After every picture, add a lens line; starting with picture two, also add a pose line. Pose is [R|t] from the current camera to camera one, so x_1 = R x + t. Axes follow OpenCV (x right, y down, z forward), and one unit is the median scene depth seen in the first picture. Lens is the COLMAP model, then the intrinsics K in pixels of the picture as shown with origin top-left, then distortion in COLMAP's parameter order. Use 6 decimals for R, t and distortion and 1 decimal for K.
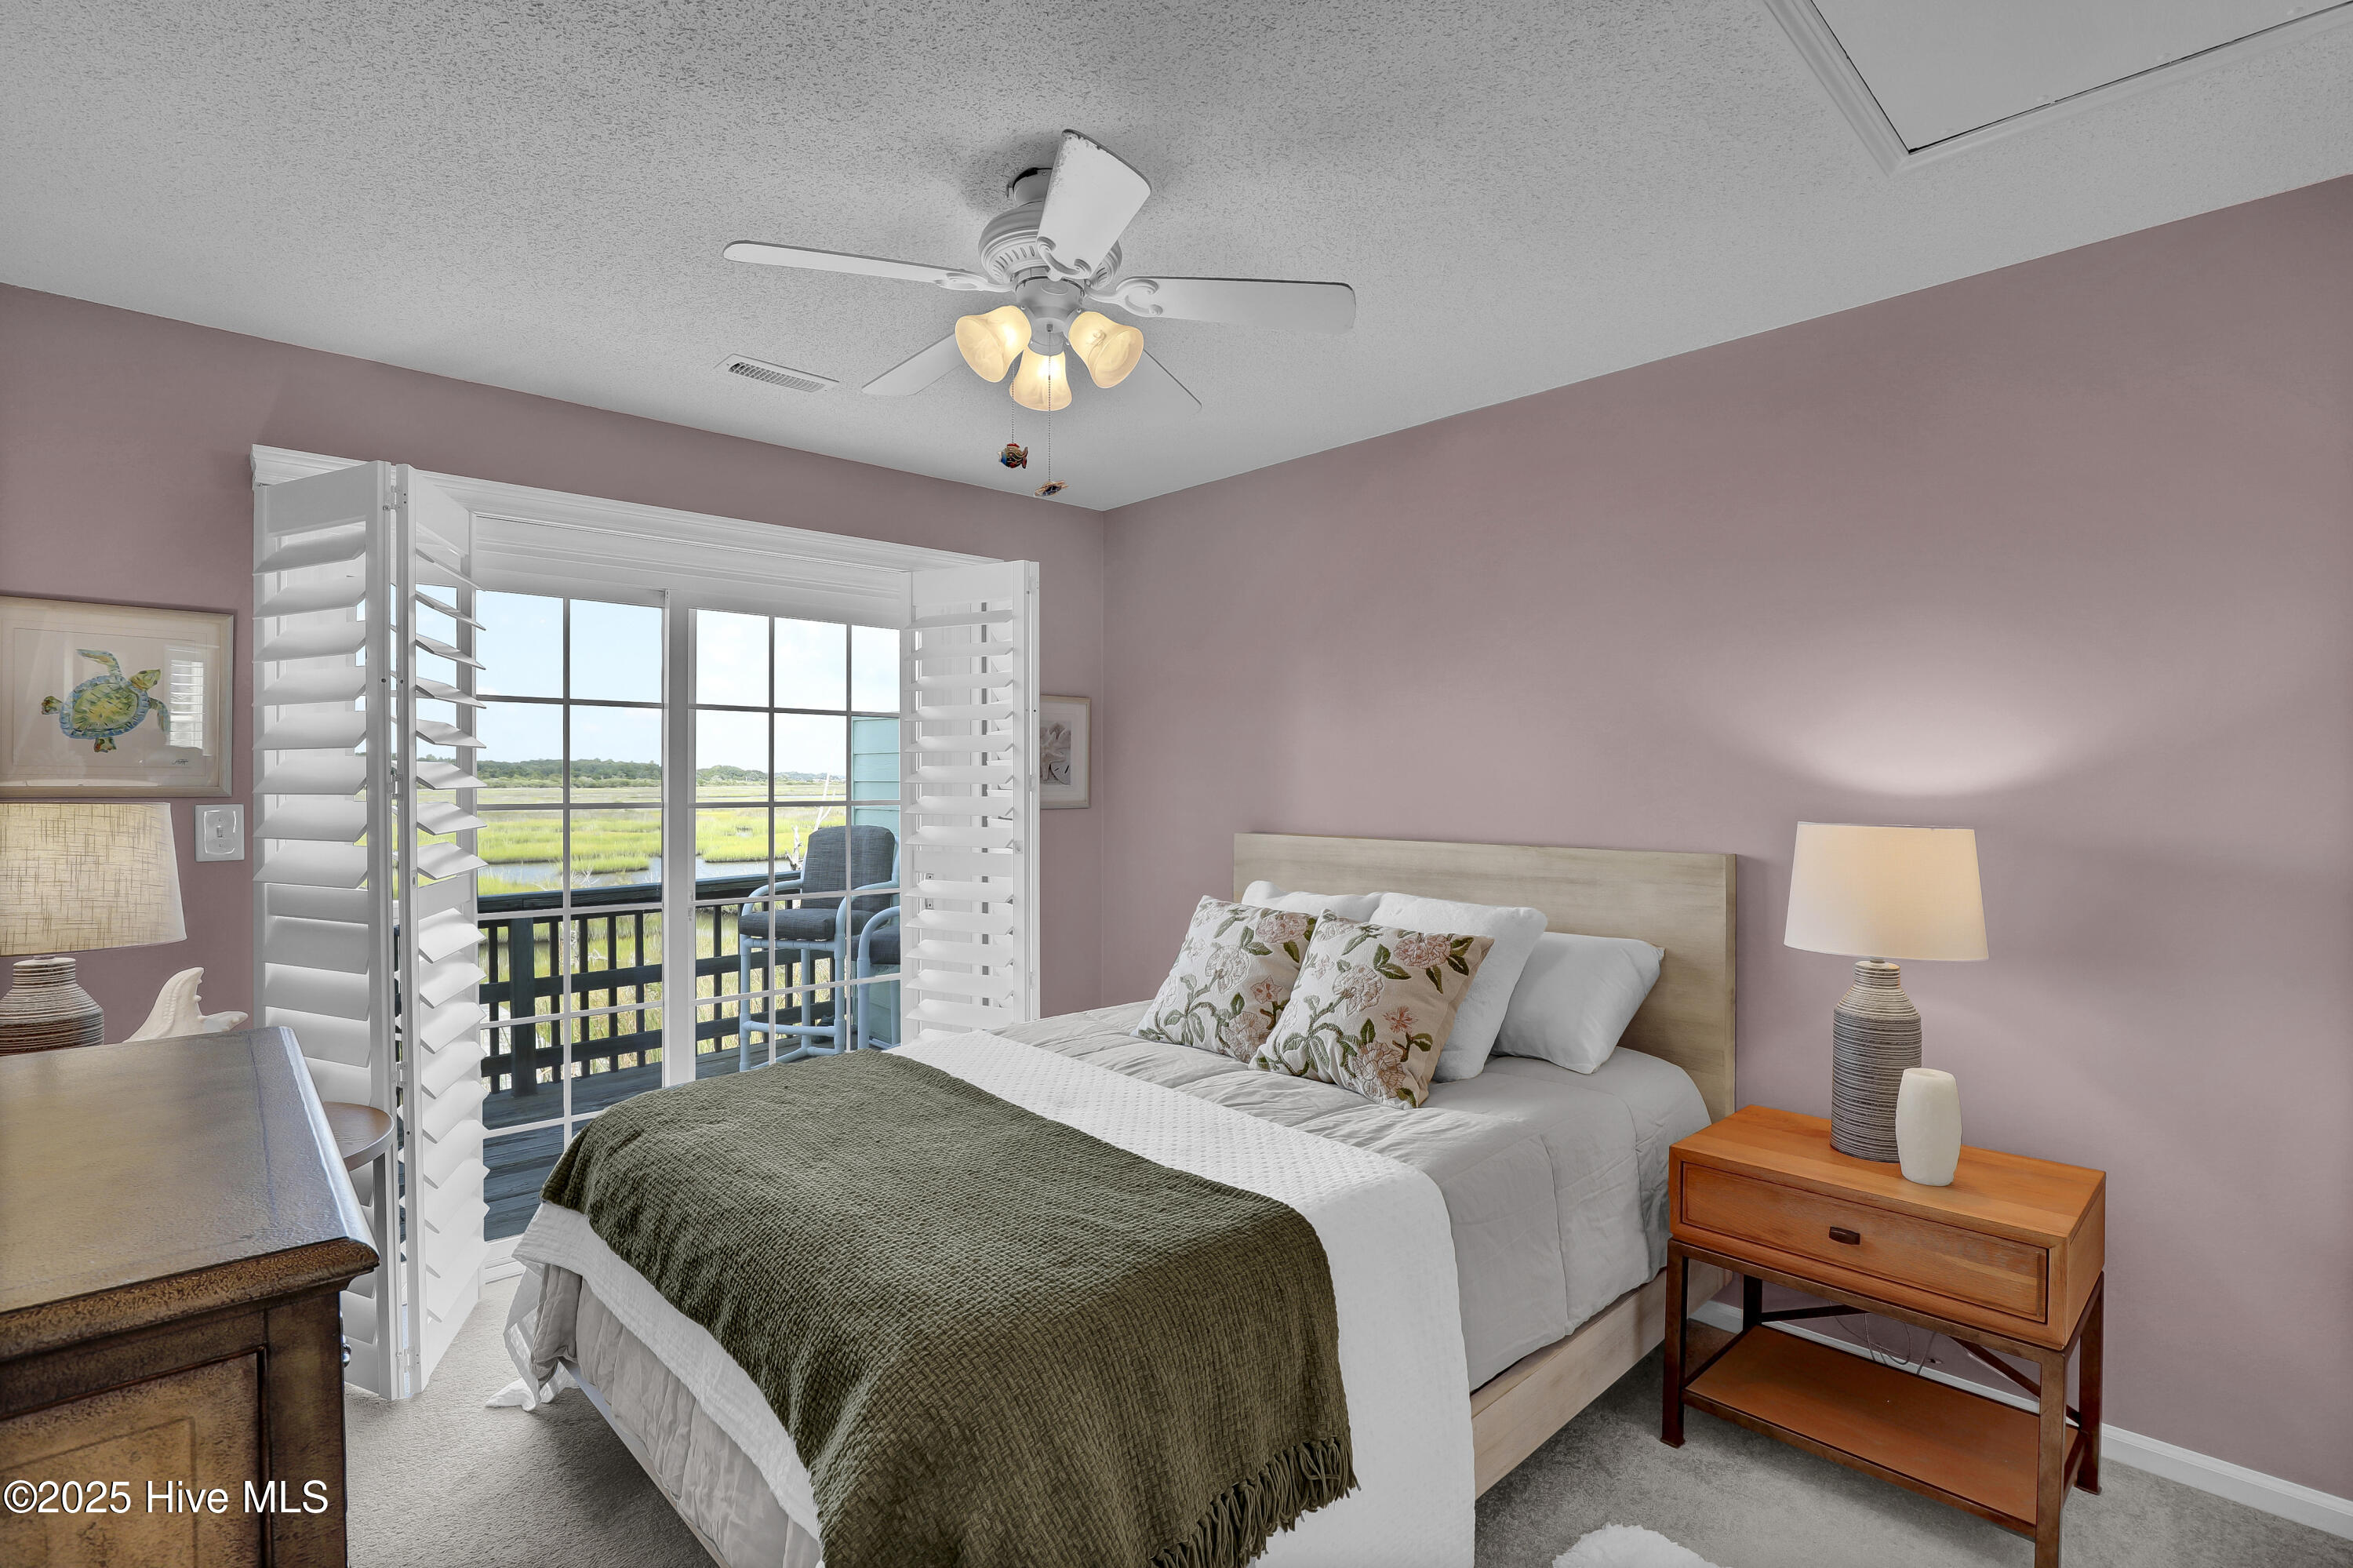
lens RADIAL K [[1128.8, 0, 1231.3], [0, 1128.8, 769.2], [0, 0, 1]] dist [-0.025274, 0.000988]
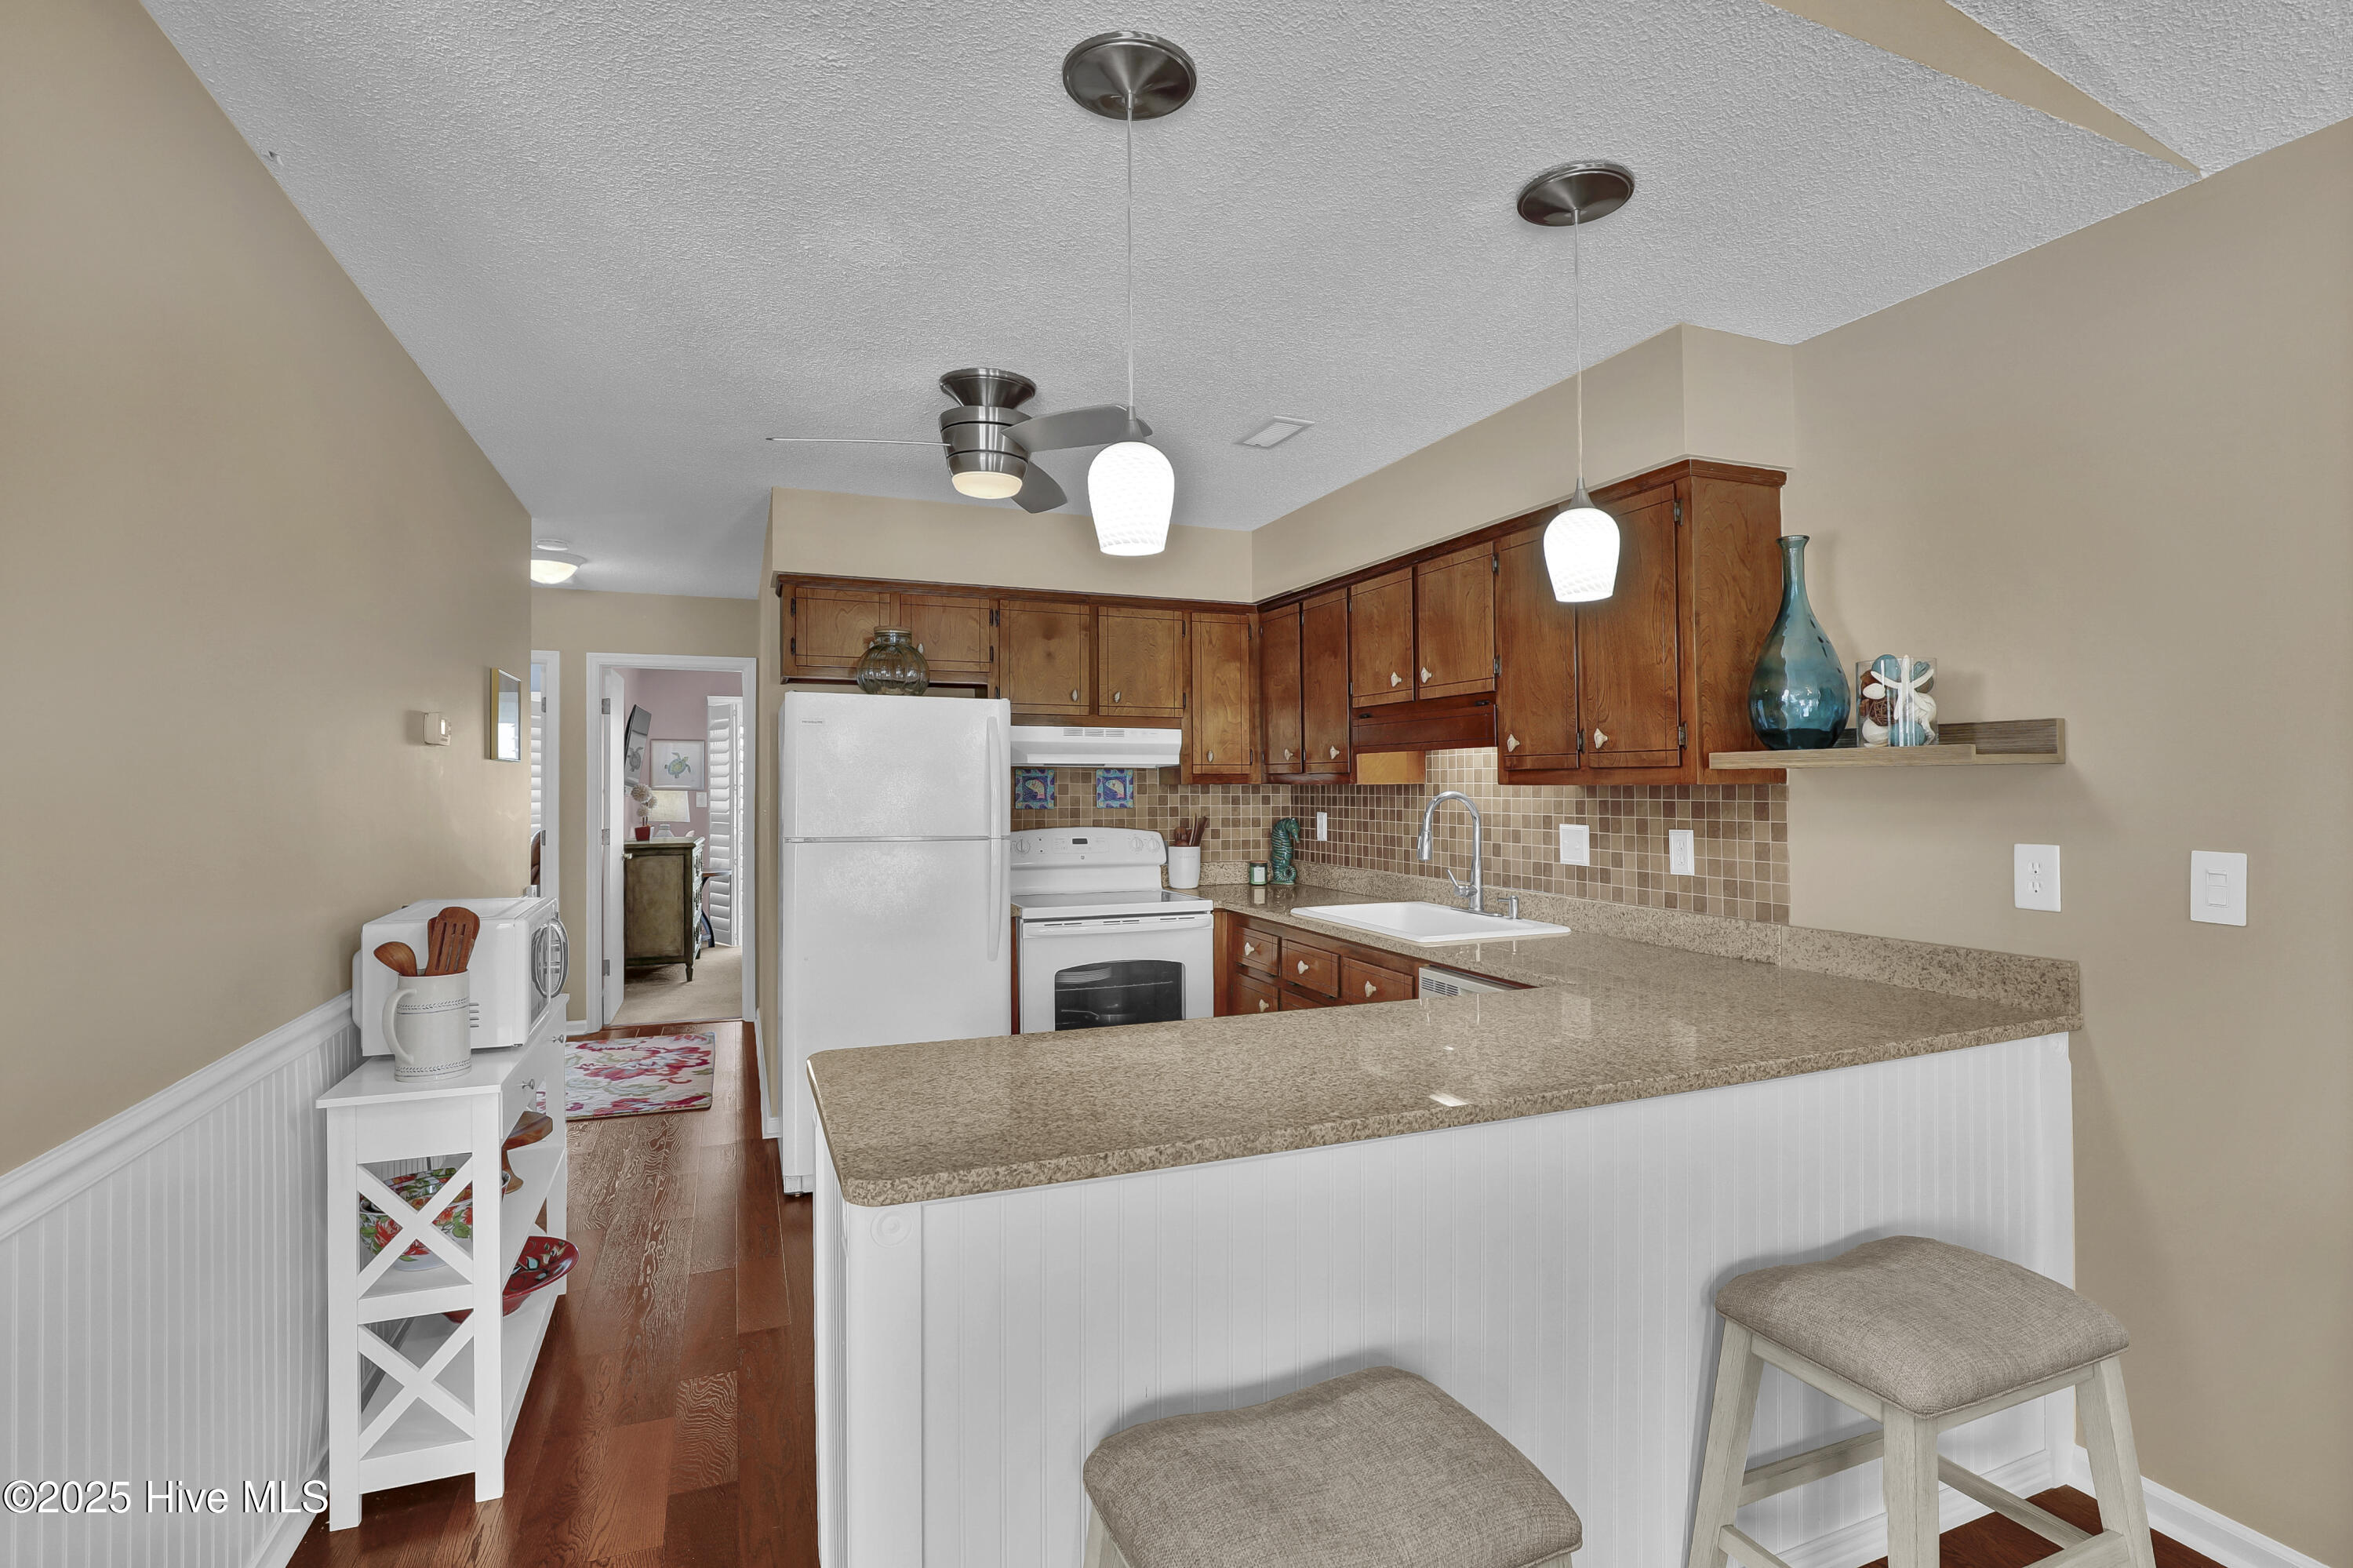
lens RADIAL K [[1128.8, 0, 1190.8], [0, 1128.8, 768.3], [0, 0, 1]] dist [-0.025274, 0.000988]
pose [[0.926076, -0.004281, -0.377313, 2.042665], [0.001573, 0.999971, -0.007485, -0.017298], [0.377334, 0.006338, 0.926056, -1.886089]]
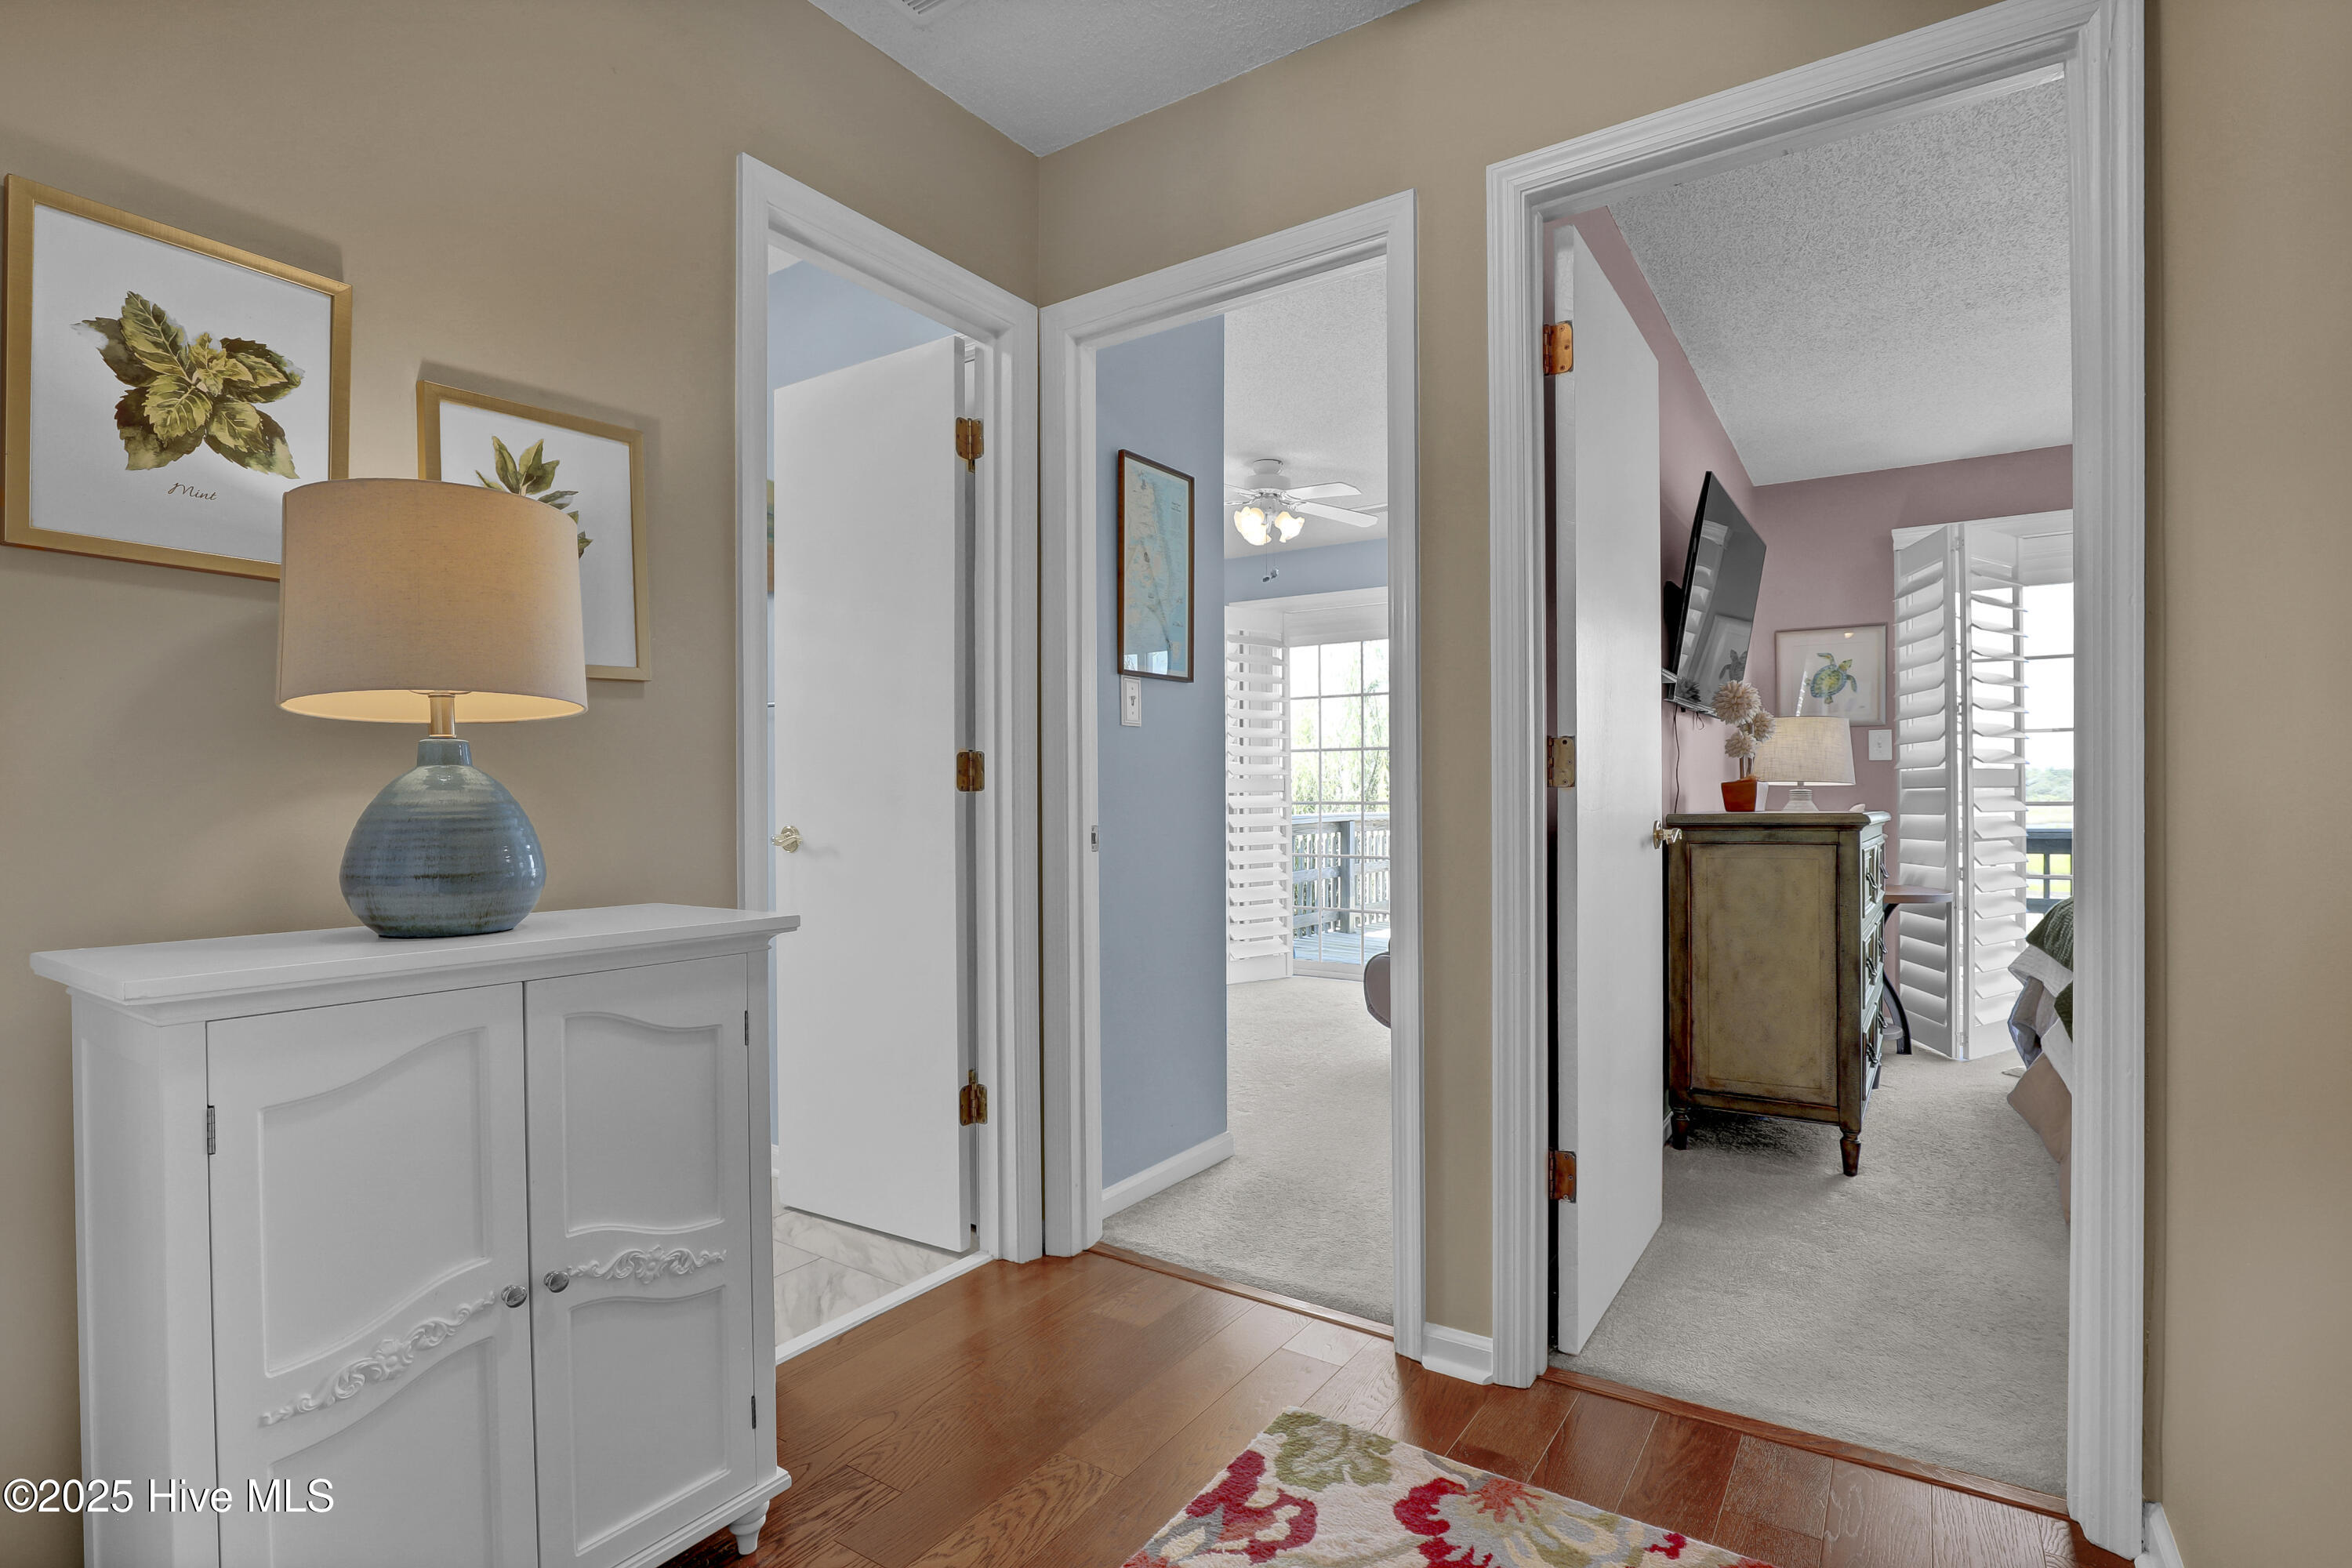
lens RADIAL K [[1128.3, 0, 1196.2], [0, 1128.3, 800.3], [0, 0, 1]] dist [-0.025274, 0.000988]
pose [[0.225306, 0.001920, -0.974286, 0.634943], [0.007176, 0.999968, 0.003630, 0.134747], [0.974262, -0.007810, 0.225285, -0.523417]]
